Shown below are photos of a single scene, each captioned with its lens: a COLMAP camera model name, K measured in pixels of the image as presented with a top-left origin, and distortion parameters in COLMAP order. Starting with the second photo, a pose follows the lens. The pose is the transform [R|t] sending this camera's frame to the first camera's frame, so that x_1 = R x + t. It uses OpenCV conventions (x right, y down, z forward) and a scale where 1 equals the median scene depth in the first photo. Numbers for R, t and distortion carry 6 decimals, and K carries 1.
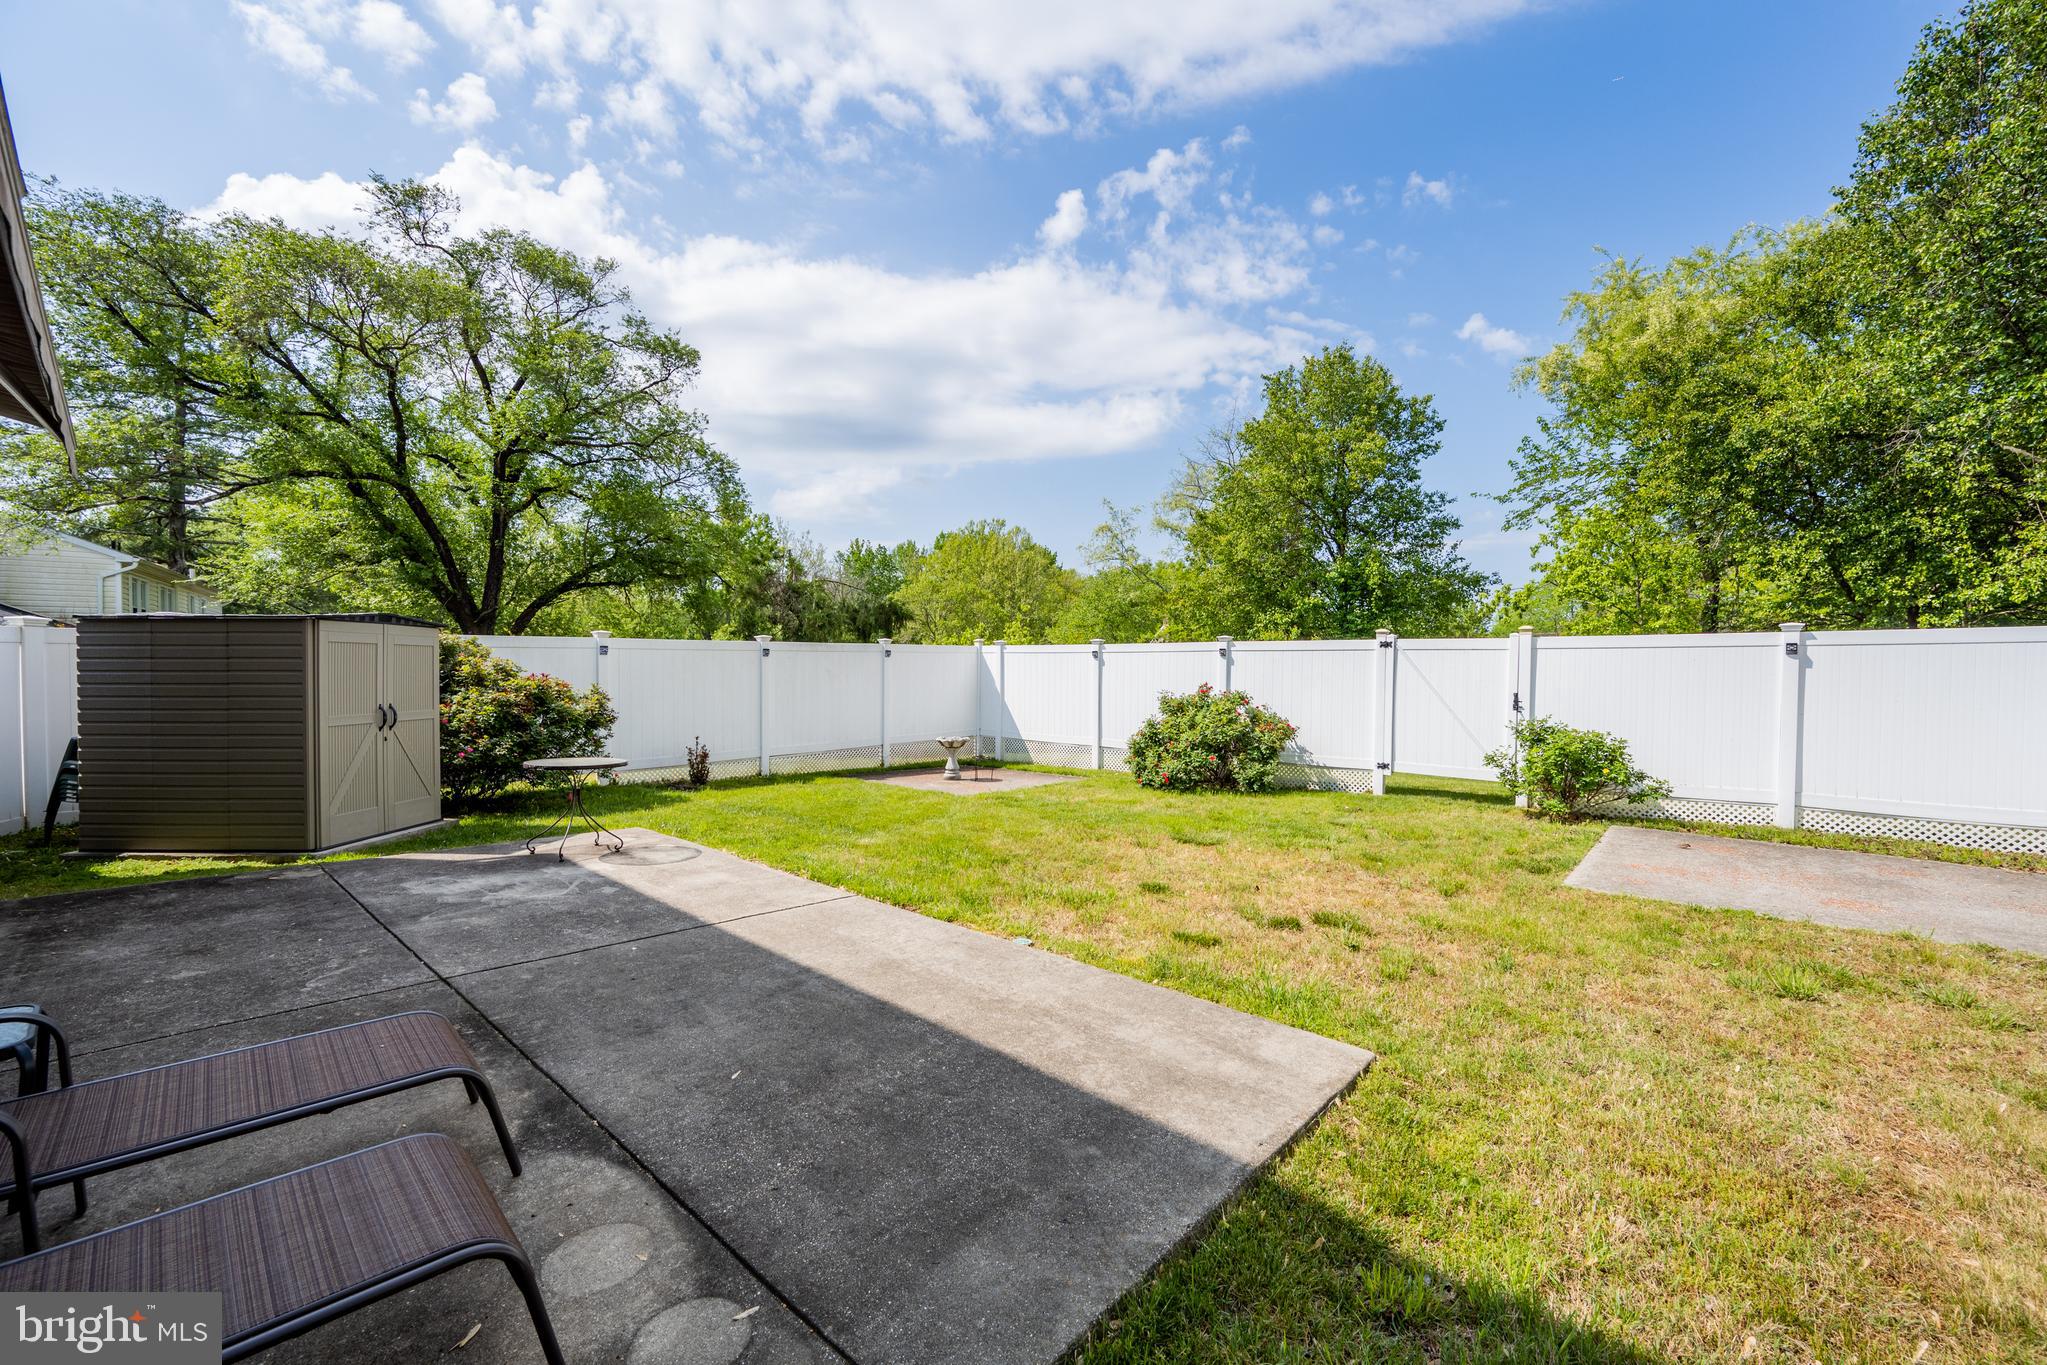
lens RADIAL K [[797.4, 0, 1012.8], [0, 797.4, 653.5], [0, 0, 1]] dist [-0.003065, -0.000282]
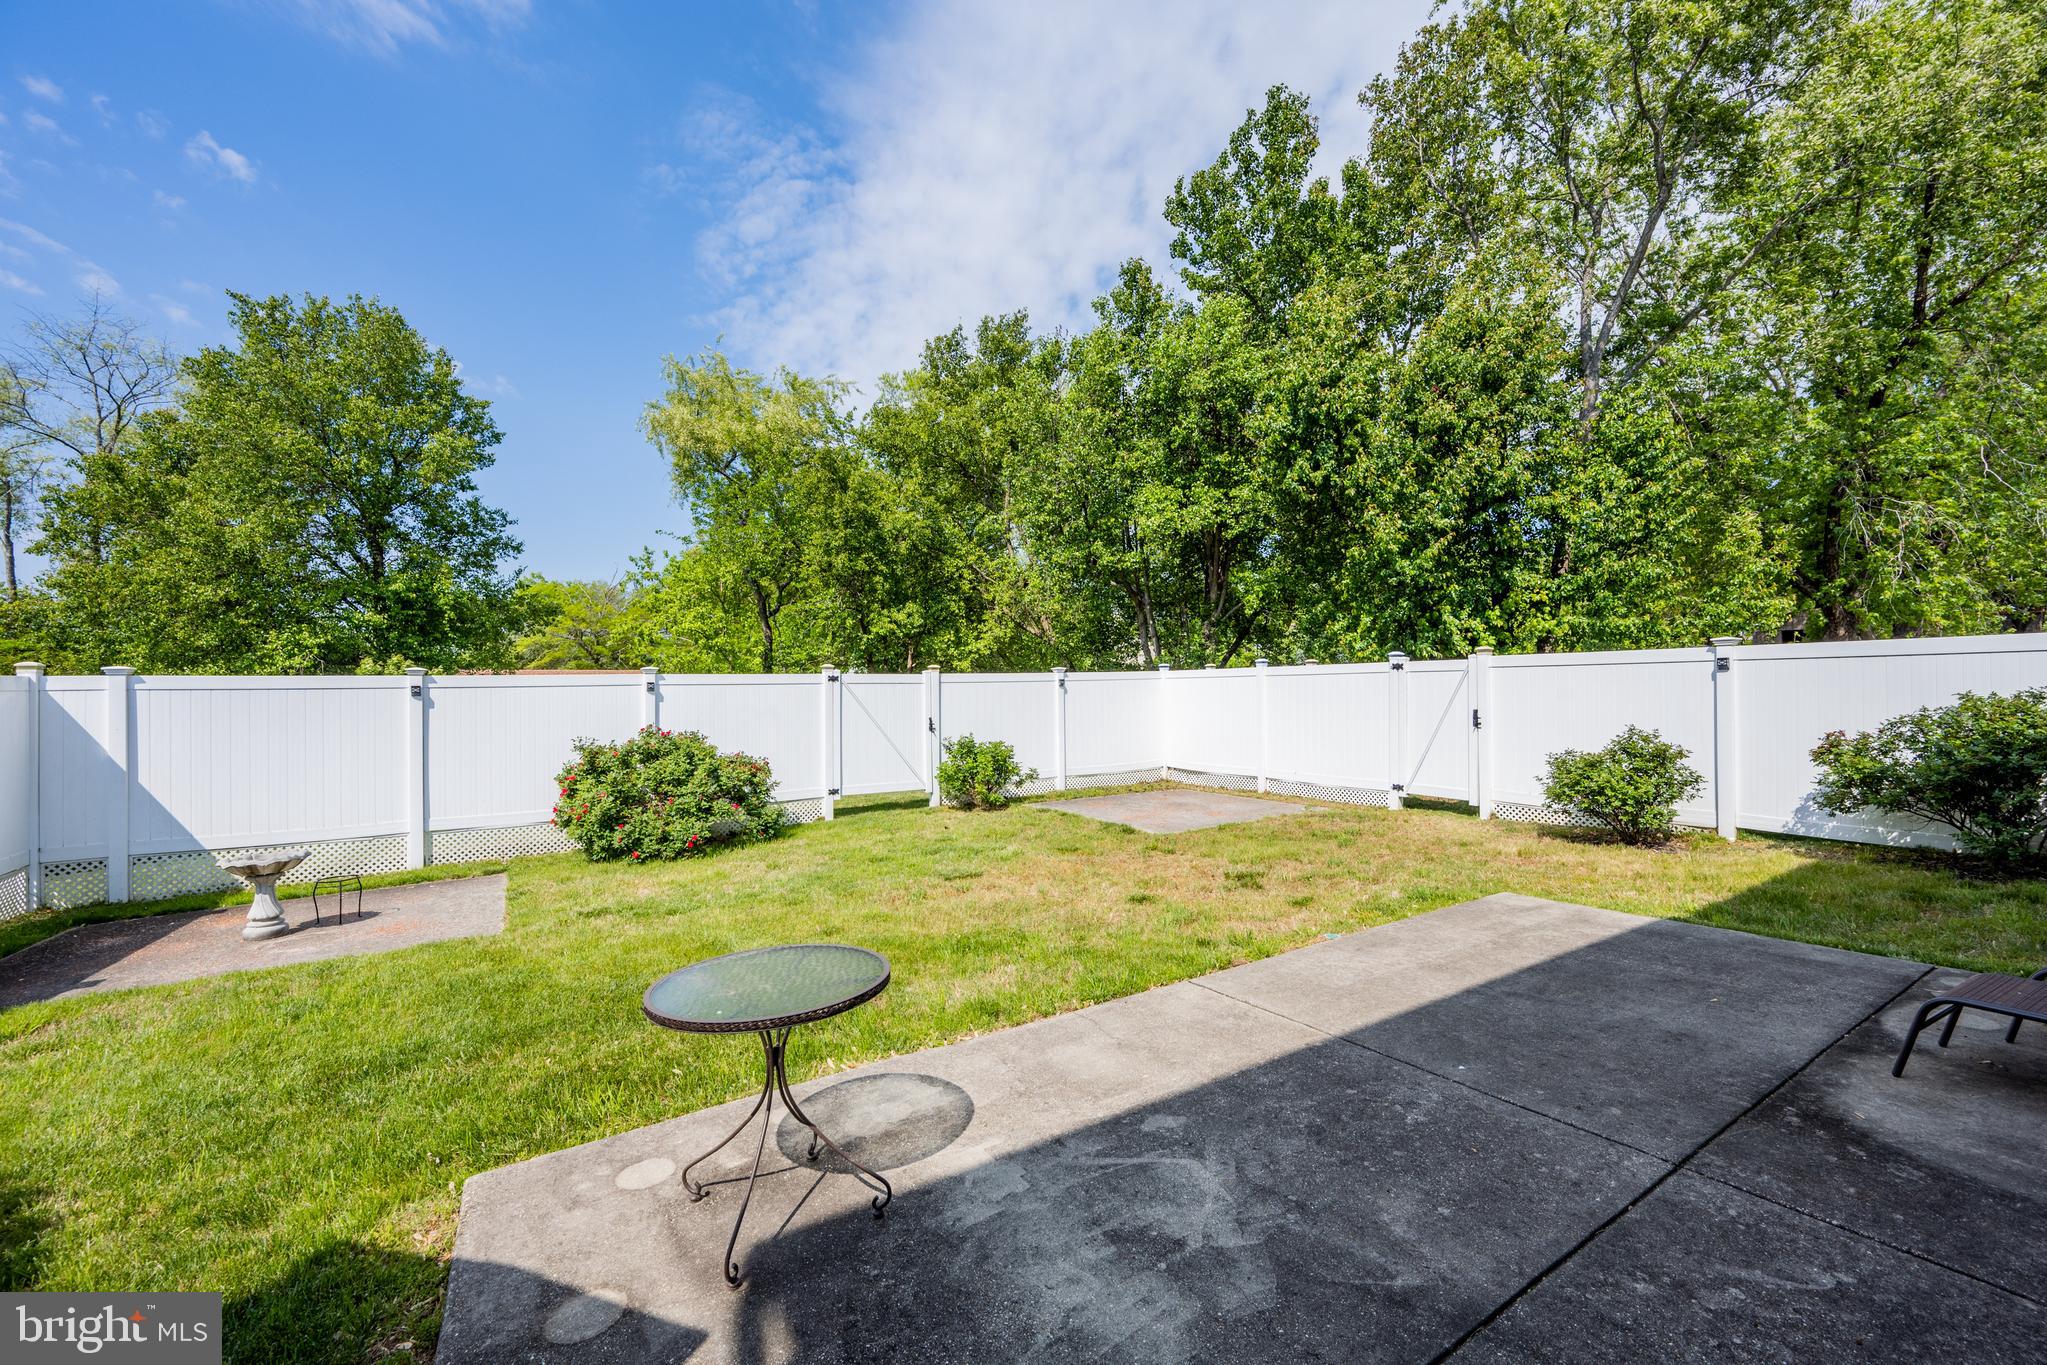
lens RADIAL K [[814.8, 0, 1016.4], [0, 814.8, 676.3], [0, 0, 1]] dist [-0.001049, 0.000320]
pose [[0.290230, 0.004638, 0.956946, -0.527788], [0.004783, 0.999969, -0.006297, -0.006538], [-0.956945, 0.006404, 0.290199, 0.452115]]
